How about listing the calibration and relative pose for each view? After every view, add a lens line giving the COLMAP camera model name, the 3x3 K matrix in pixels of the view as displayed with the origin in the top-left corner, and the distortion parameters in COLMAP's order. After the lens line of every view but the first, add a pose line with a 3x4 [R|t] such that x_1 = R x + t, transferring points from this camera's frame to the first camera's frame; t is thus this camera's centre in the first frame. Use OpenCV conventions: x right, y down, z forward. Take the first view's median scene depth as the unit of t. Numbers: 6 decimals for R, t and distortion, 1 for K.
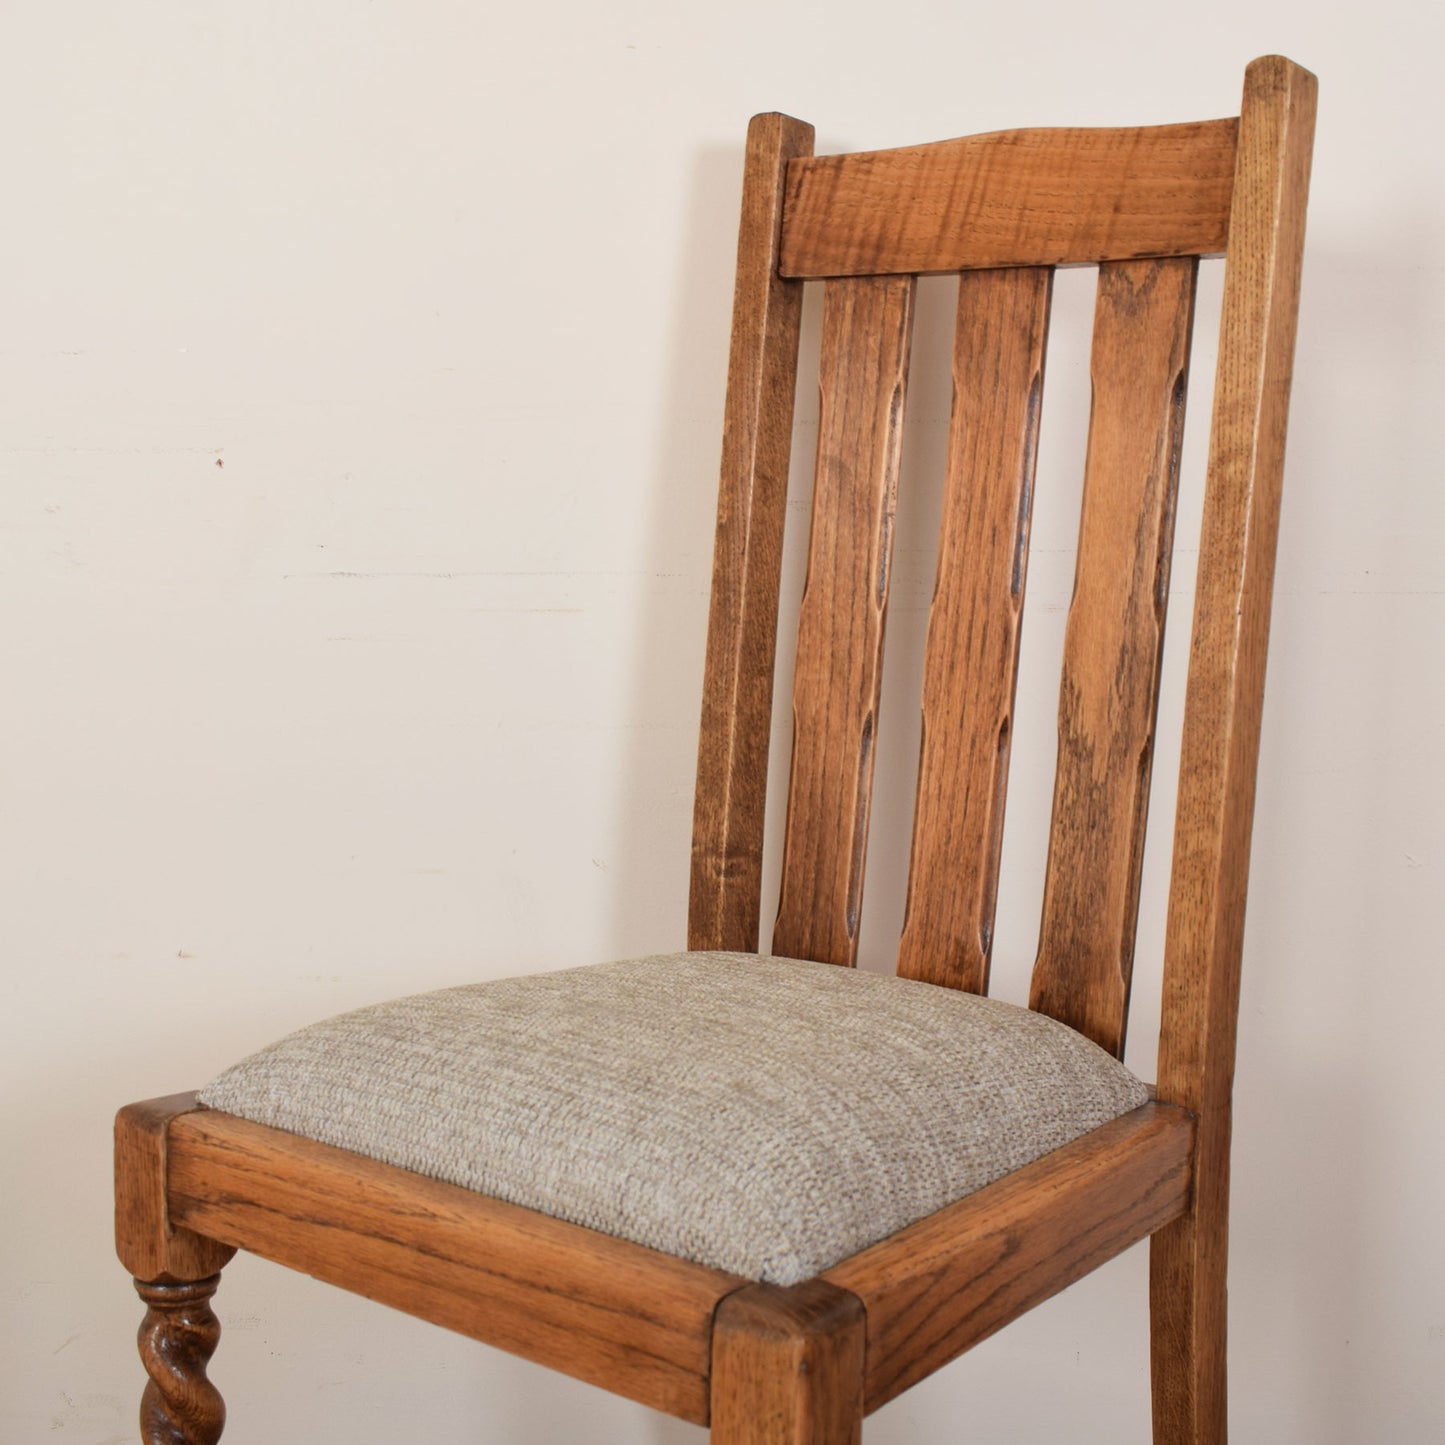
lens RADIAL K [[2252.1, 0, 774.7], [0, 2252.1, 723.3], [0, 0, 1]] dist [-0.079374, -0.027521]
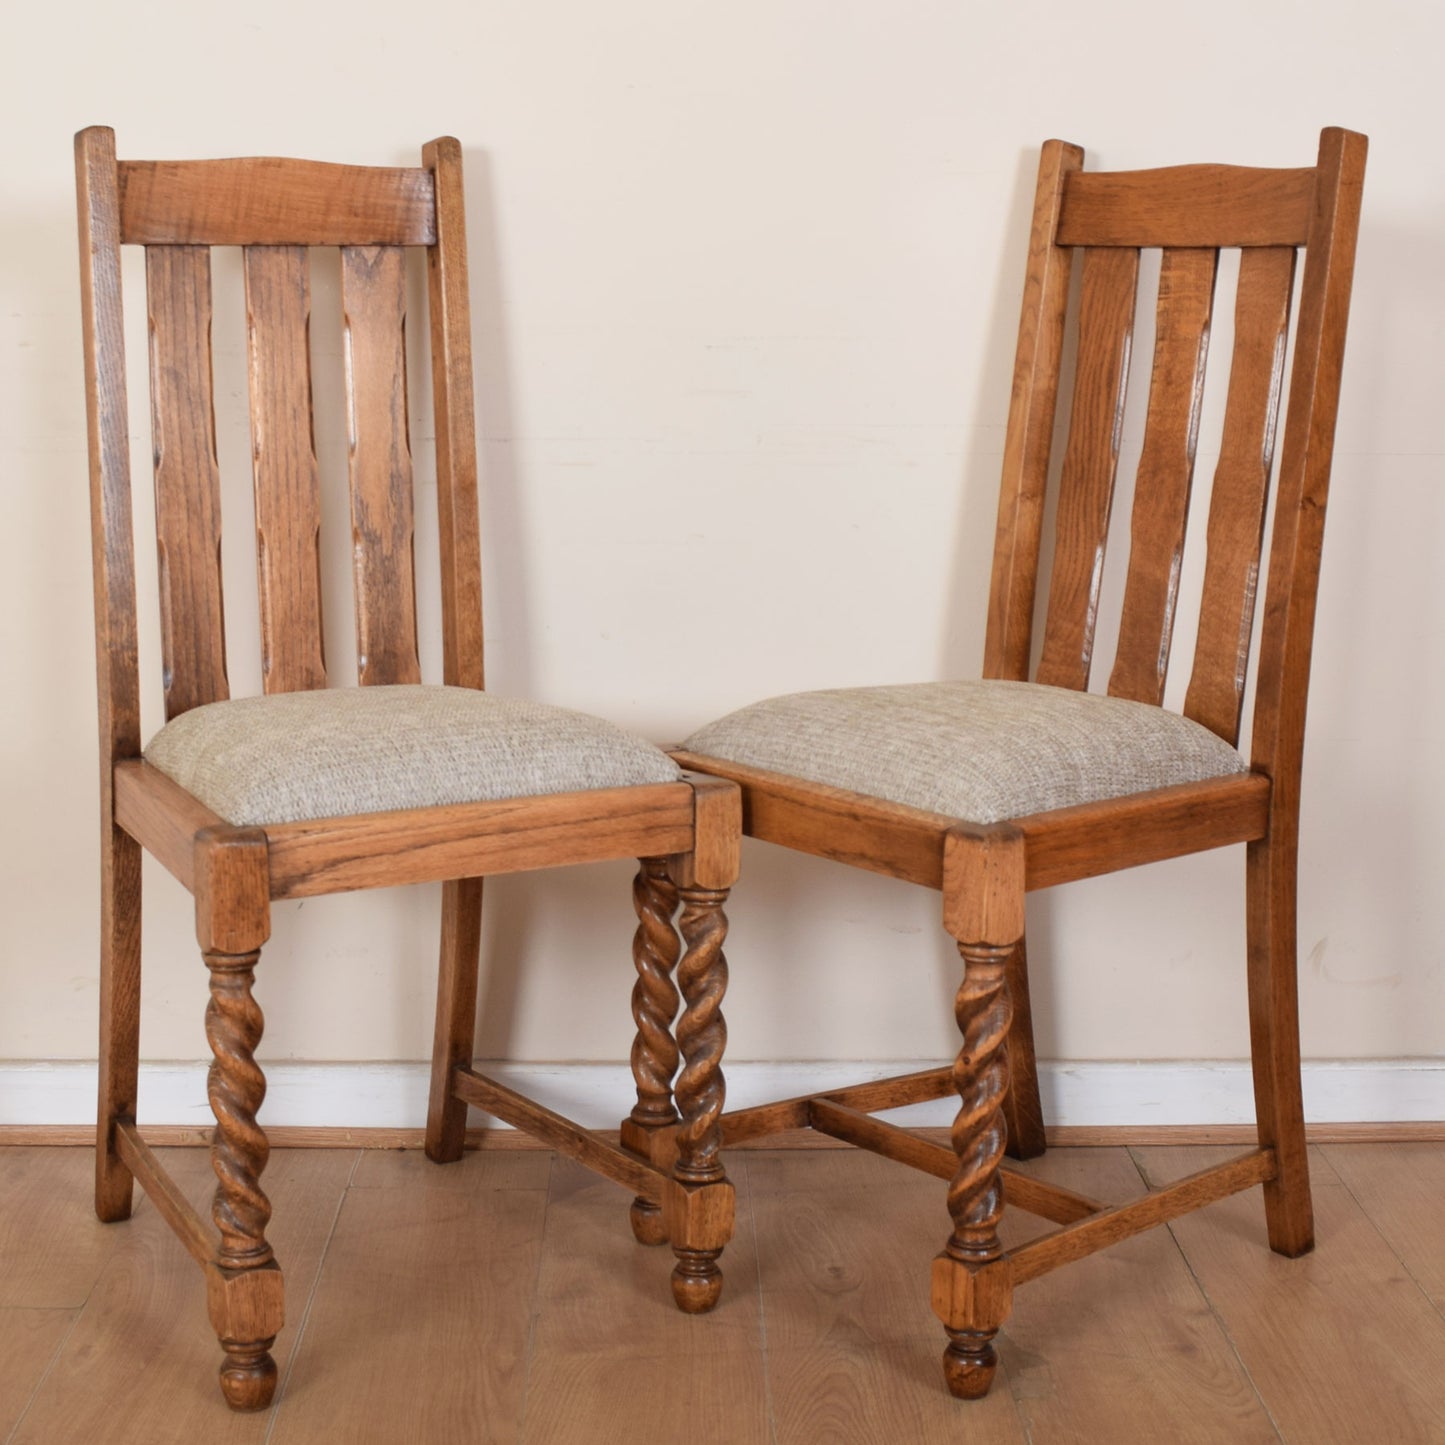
lens RADIAL K [[2608.2, 0, 721.8], [0, 2608.2, 720.4], [0, 0, 1]] dist [-0.129791, 0.051392]
pose [[0.319366, -0.162946, 0.933517, -1.663398], [0.102063, 0.985290, 0.137067, -0.096610], [-0.942119, 0.051503, 0.331299, 0.123435]]
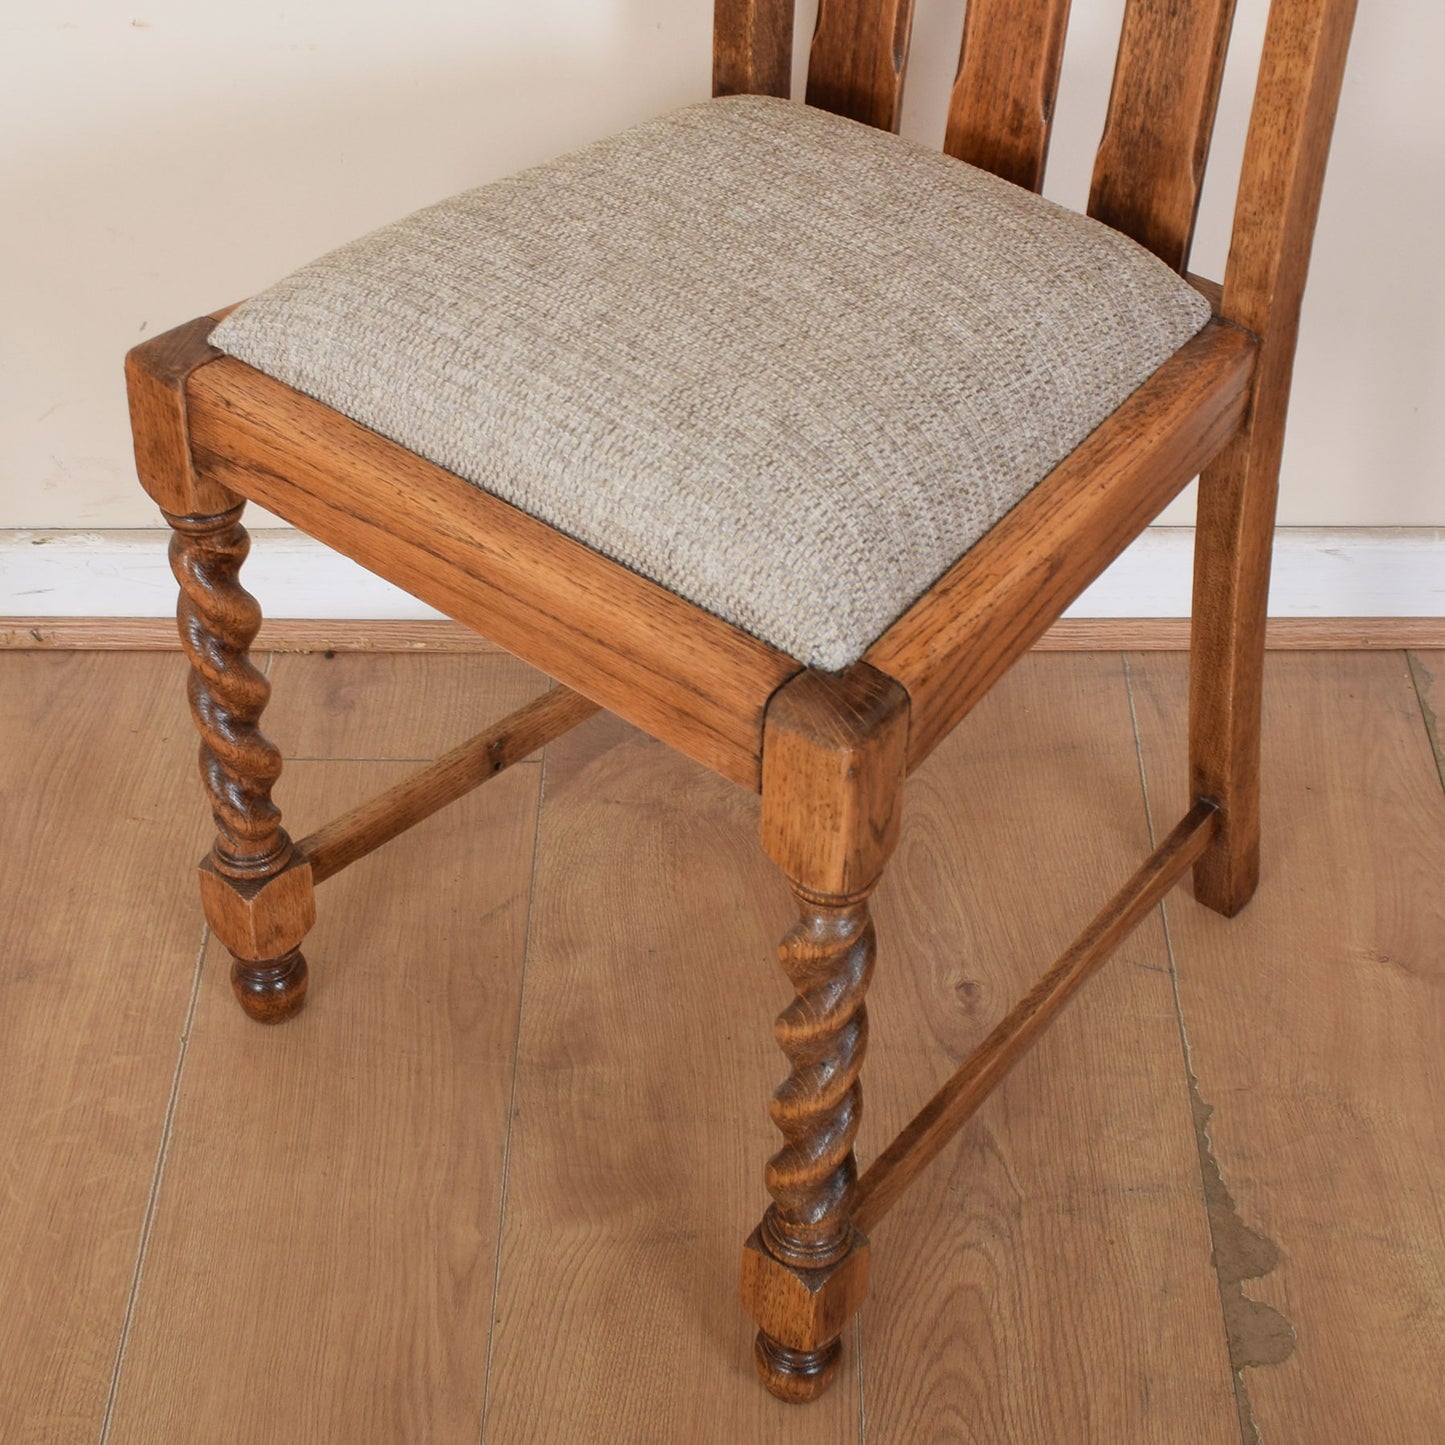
lens RADIAL K [[2857.4, 0, 722.4], [0, 2857.4, 583.9], [0, 0, 1]] dist [-0.066463, -0.057647]
pose [[0.999869, 0.002548, -0.015983, -0.019103], [0.005936, 0.860987, 0.508592, -0.342564], [0.015057, -0.508621, 0.860859, -0.090902]]
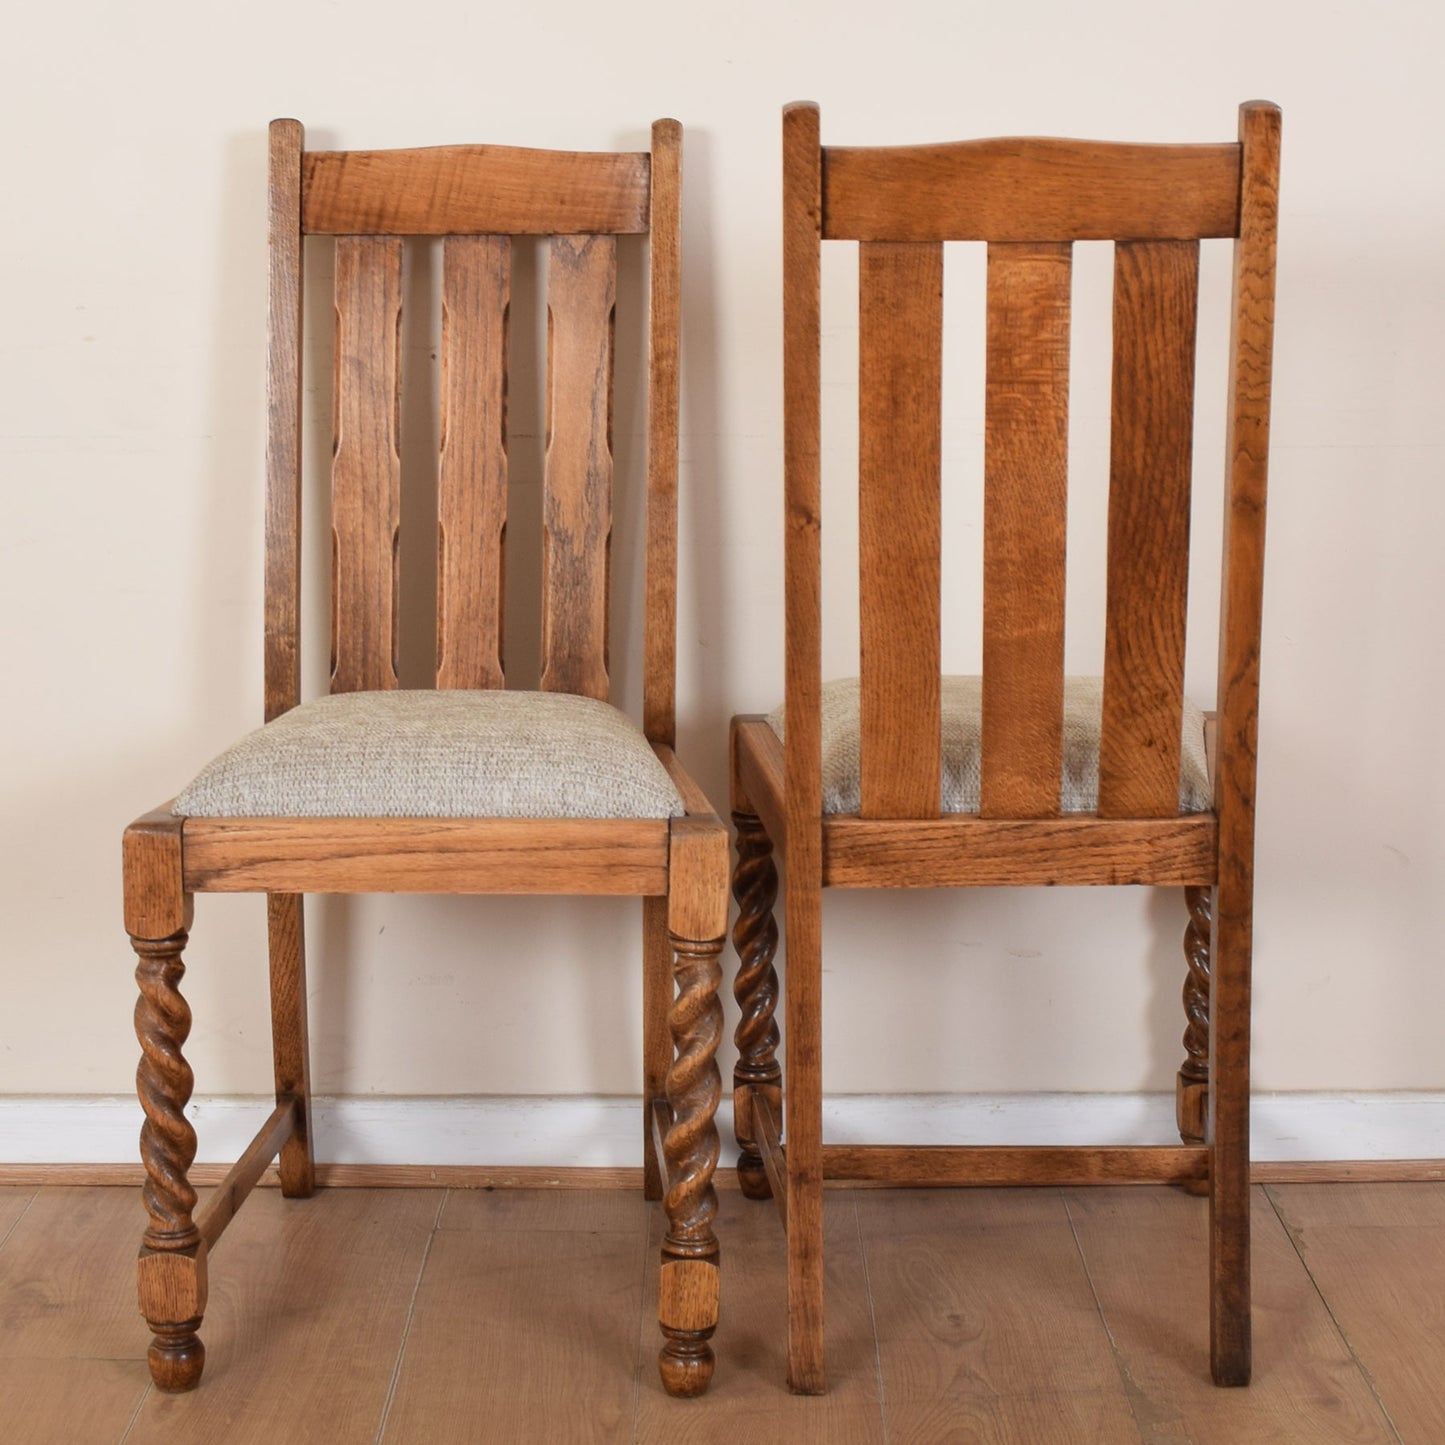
lens RADIAL K [[2848.8, 0, 723.4], [0, 2848.8, 659.6], [0, 0, 1]] dist [-0.131009, -0.044195]
pose [[0.761567, -0.104339, 0.639632, -1.126974], [0.075259, 0.994516, 0.072623, -0.042262], [-0.643702, -0.007169, 0.765243, -0.658095]]
